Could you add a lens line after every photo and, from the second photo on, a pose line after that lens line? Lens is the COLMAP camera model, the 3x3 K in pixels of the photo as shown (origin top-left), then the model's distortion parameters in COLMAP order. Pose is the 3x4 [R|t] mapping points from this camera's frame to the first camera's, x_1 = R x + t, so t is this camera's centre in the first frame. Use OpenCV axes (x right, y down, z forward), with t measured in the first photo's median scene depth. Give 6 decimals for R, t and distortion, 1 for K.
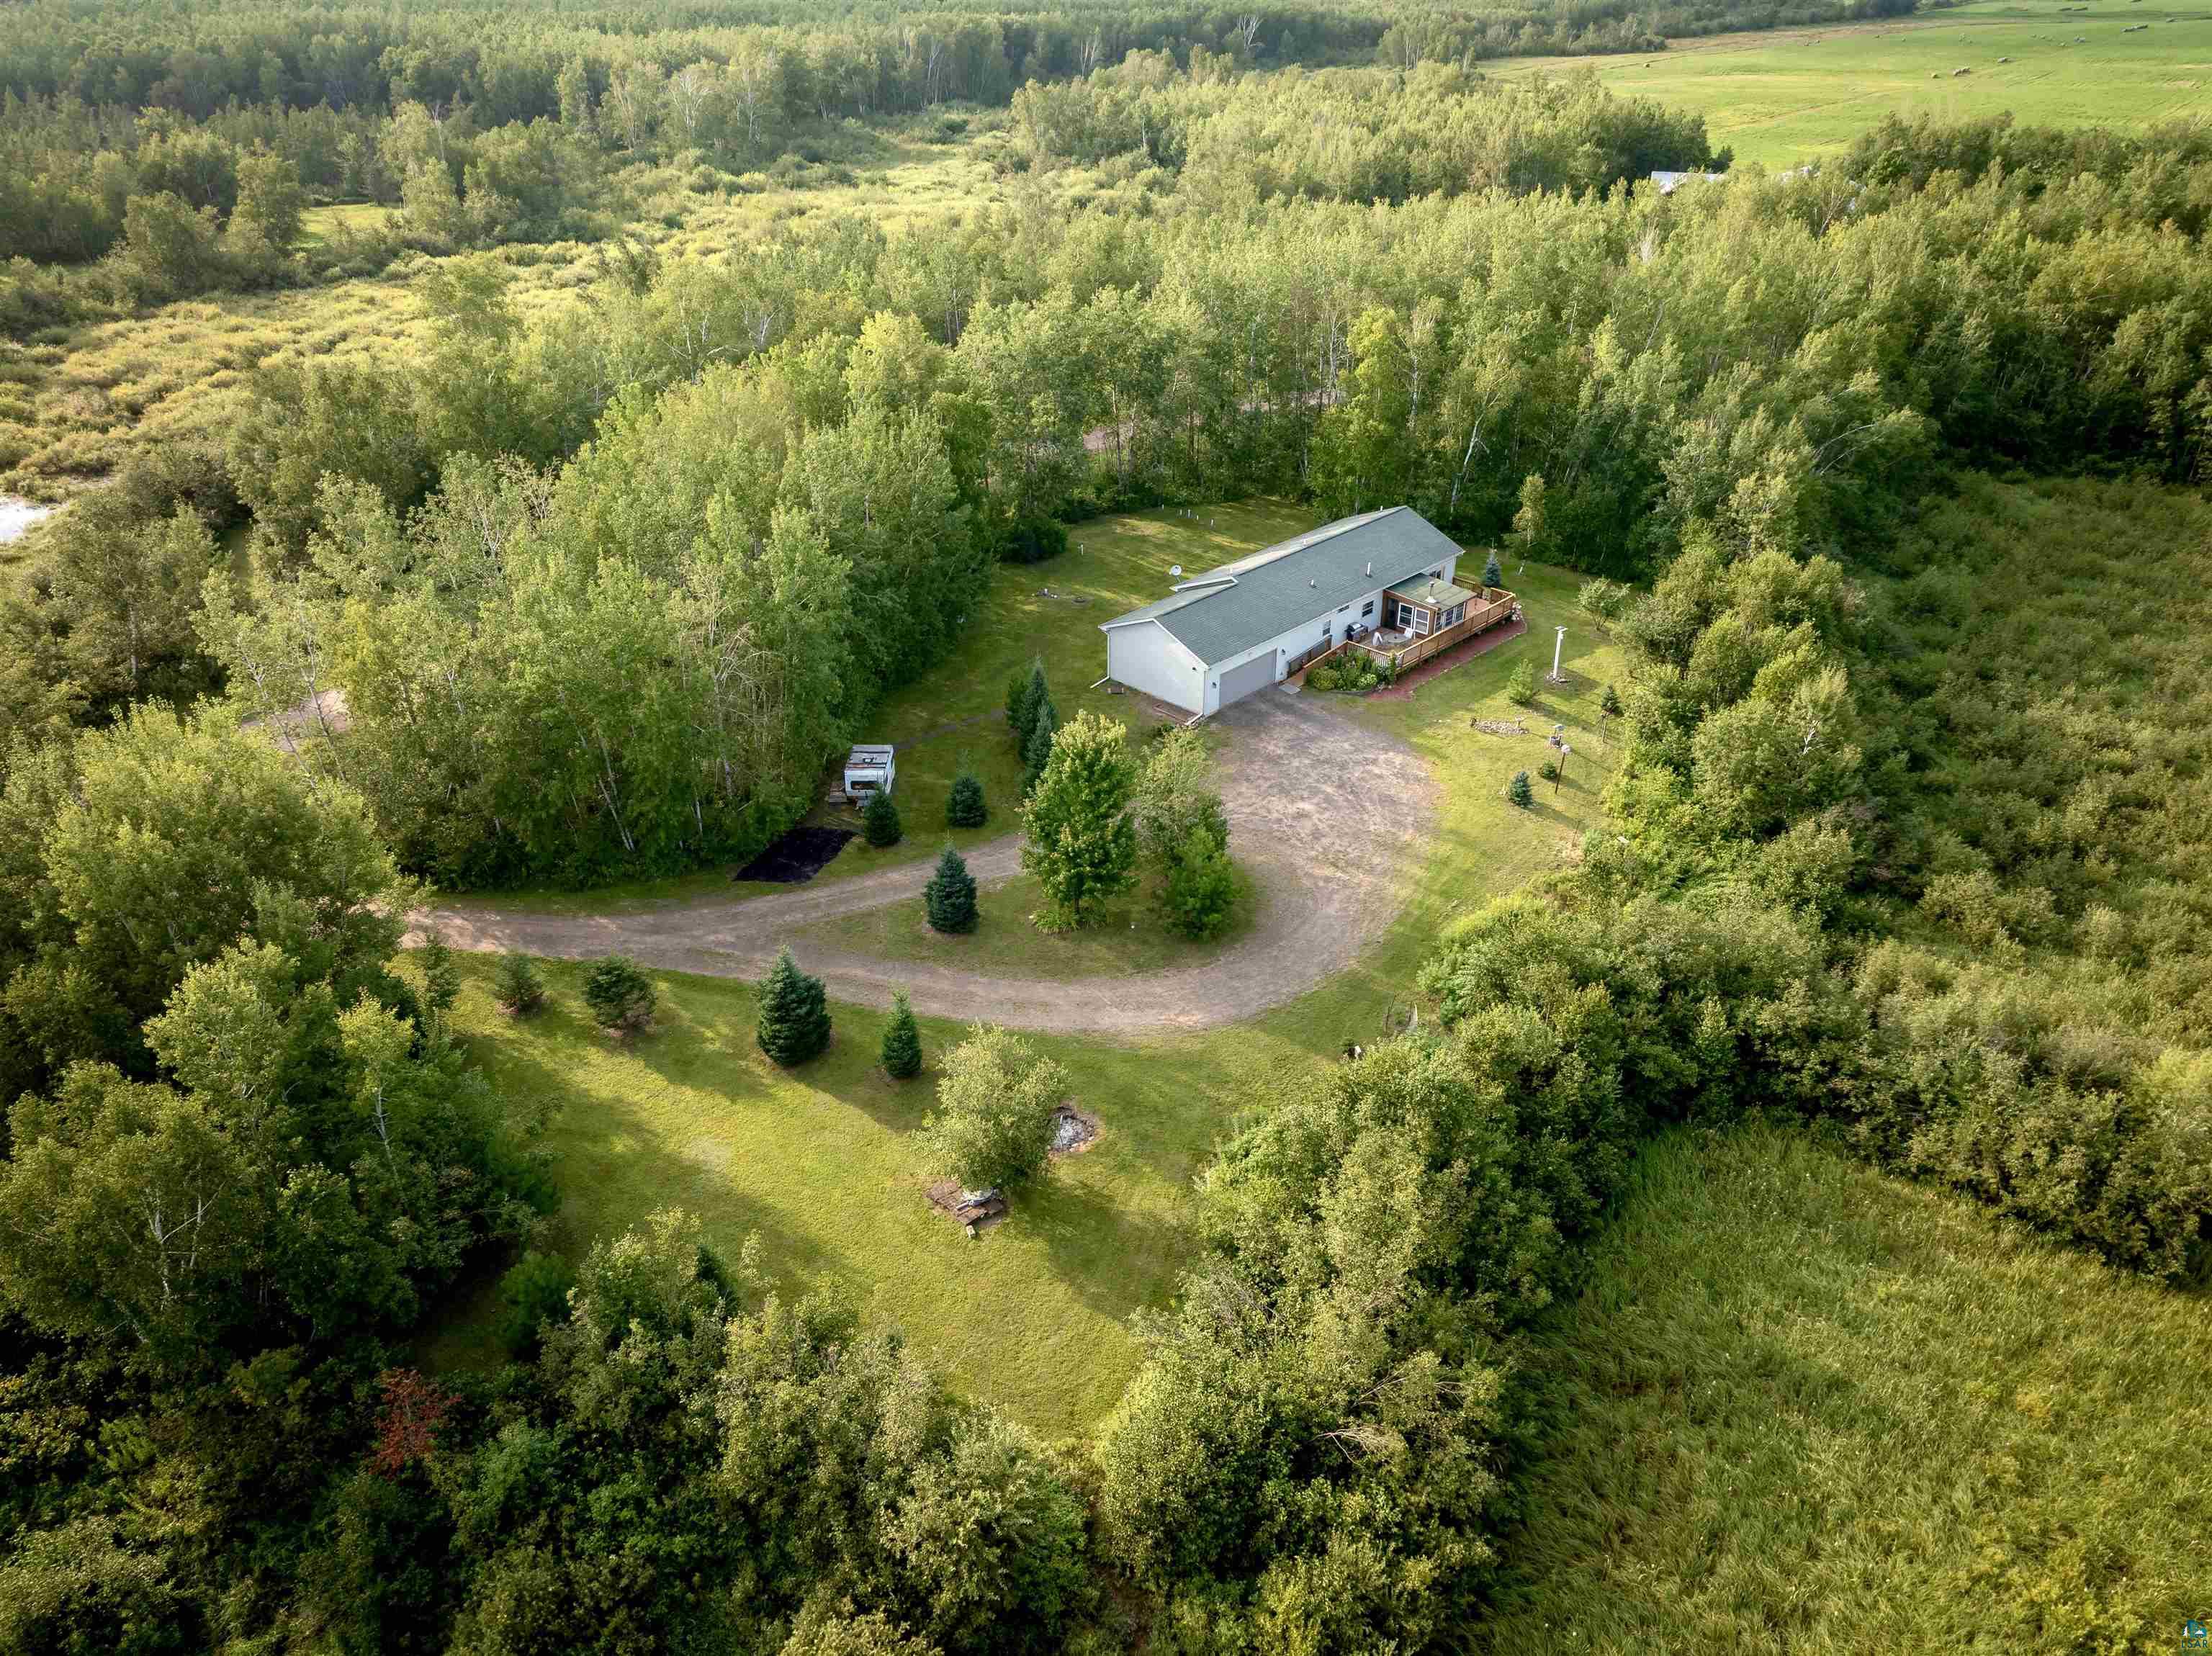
lens RADIAL K [[1607.8, 0, 1099.4], [0, 1607.8, 864.2], [0, 0, 1]] dist [0.004667, -0.005931]
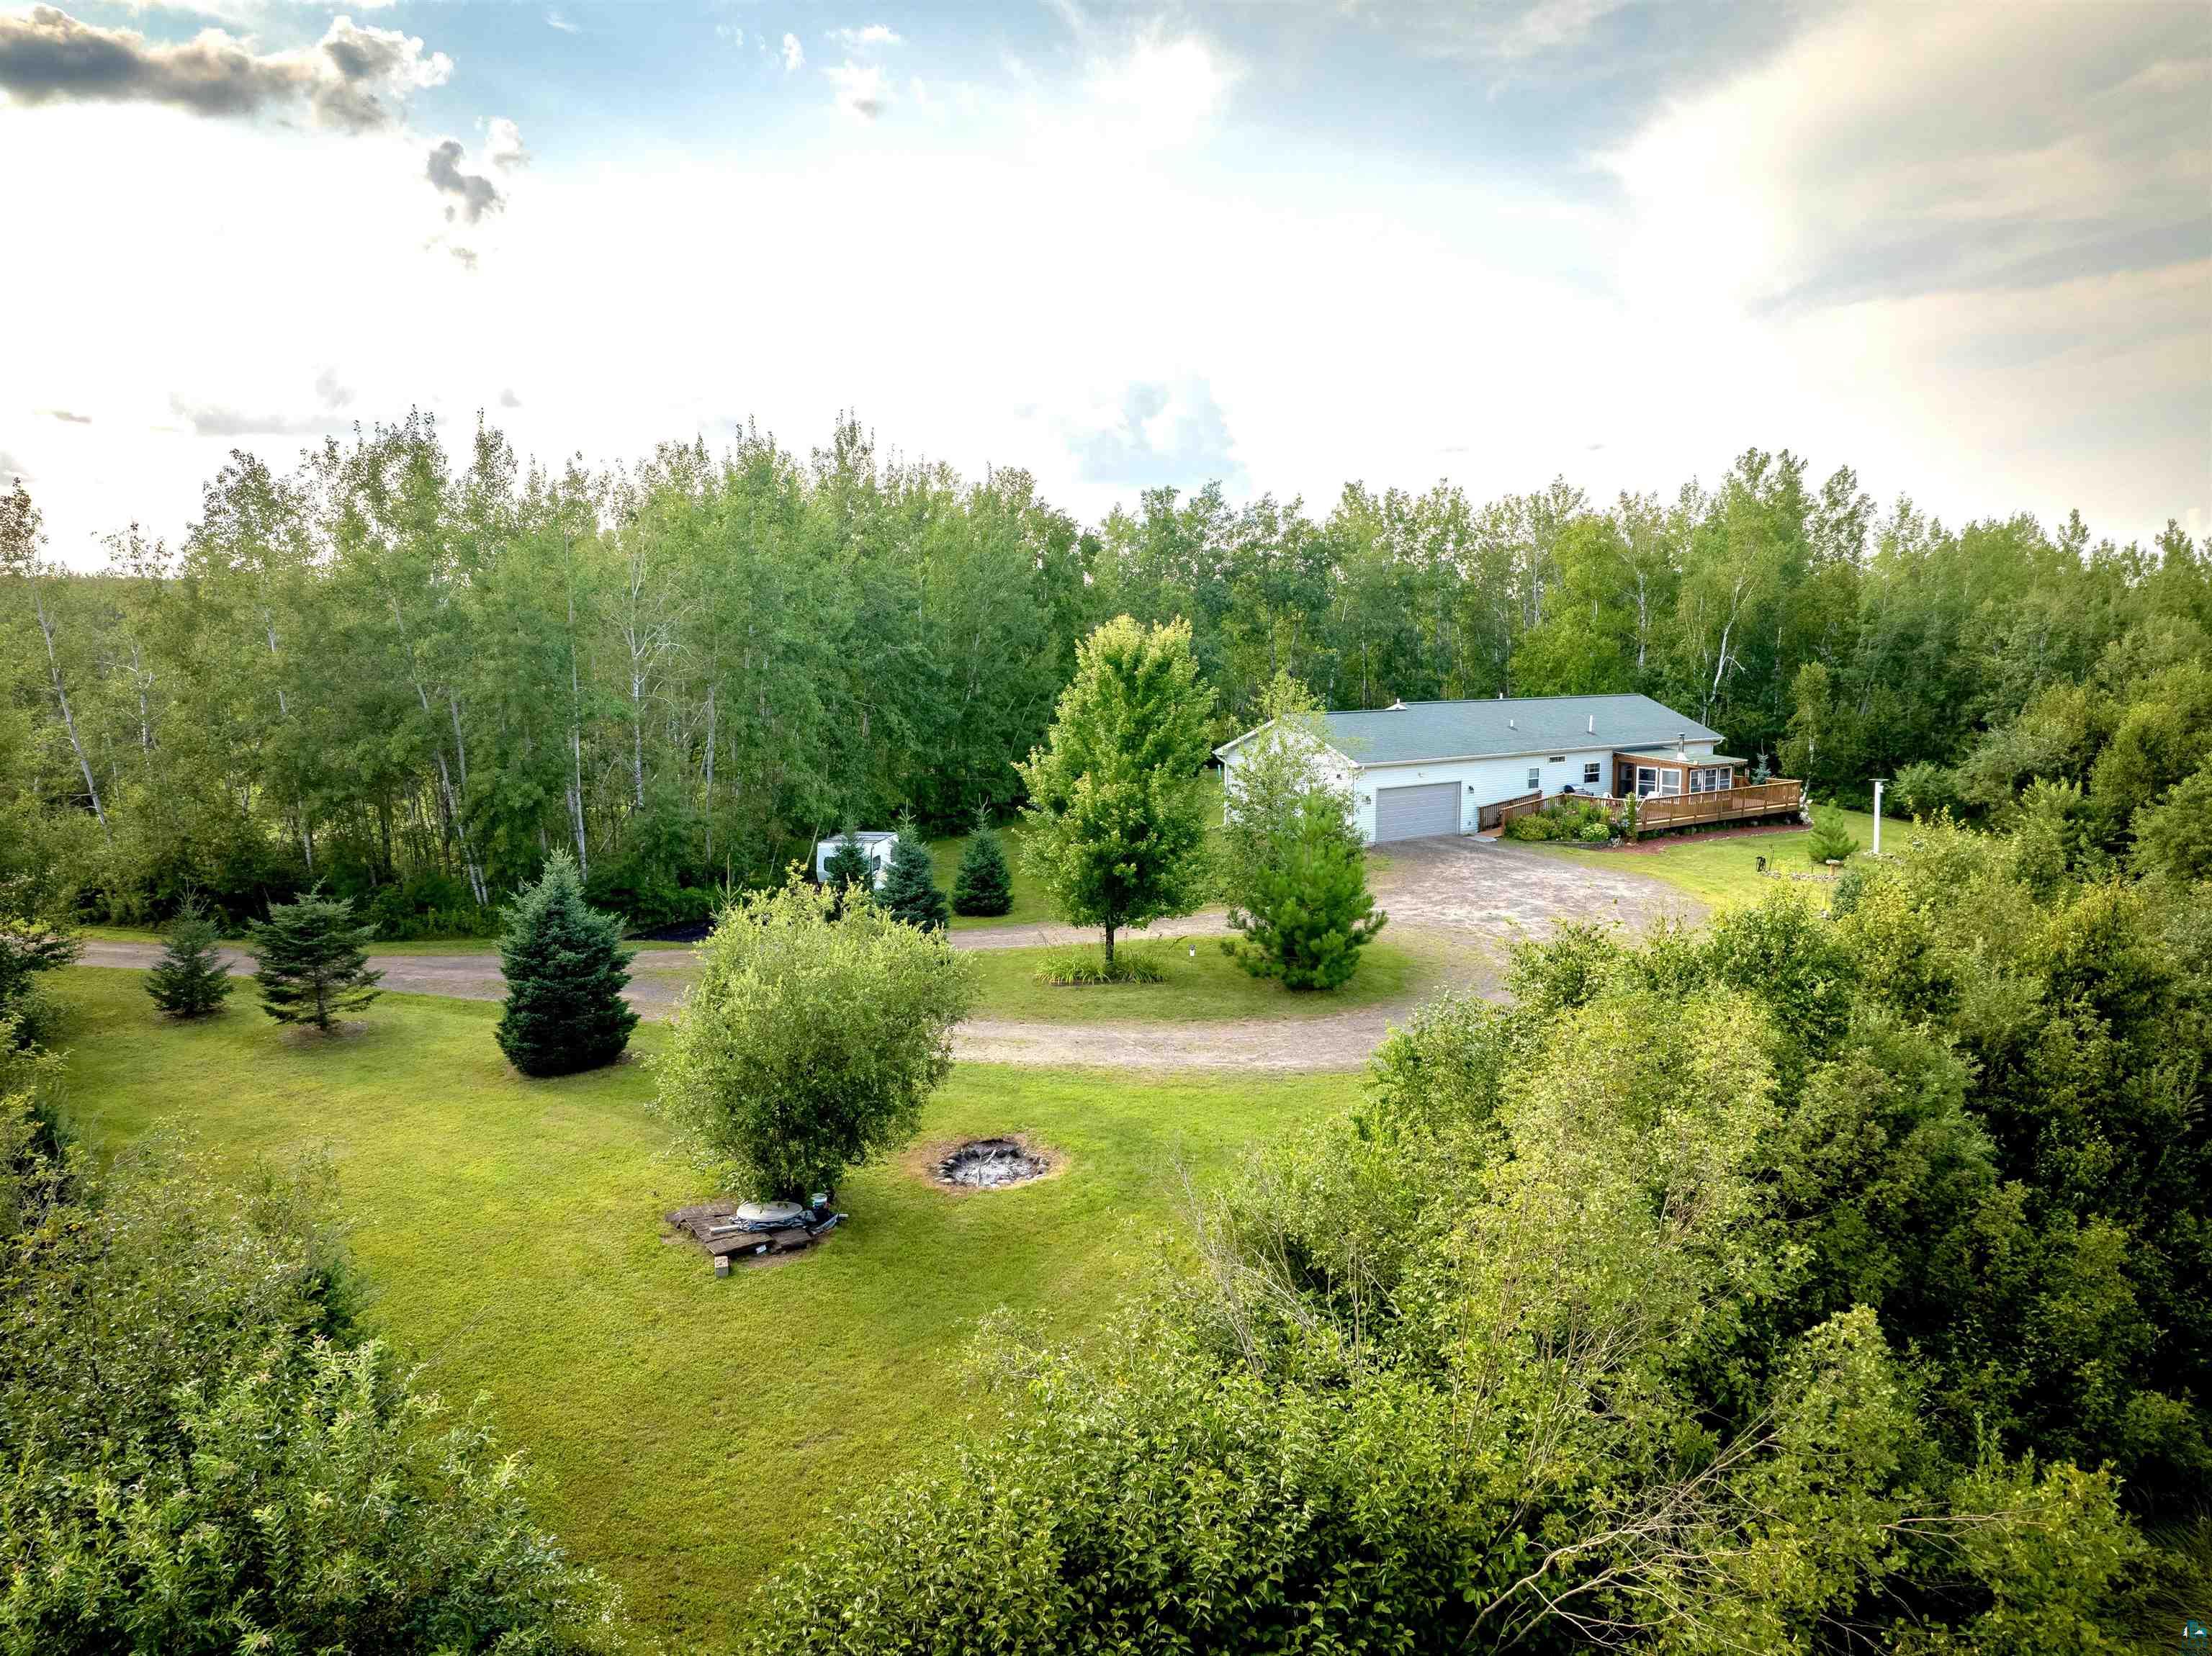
lens RADIAL K [[1607.8, 0, 1099.4], [0, 1607.8, 864.2], [0, 0, 1]] dist [0.004667, -0.005931]
pose [[0.989813, 0.019779, -0.140990, 0.051467], [-0.069695, 0.930846, -0.358703, 0.164611], [0.124146, 0.364876, 0.922742, 0.327974]]
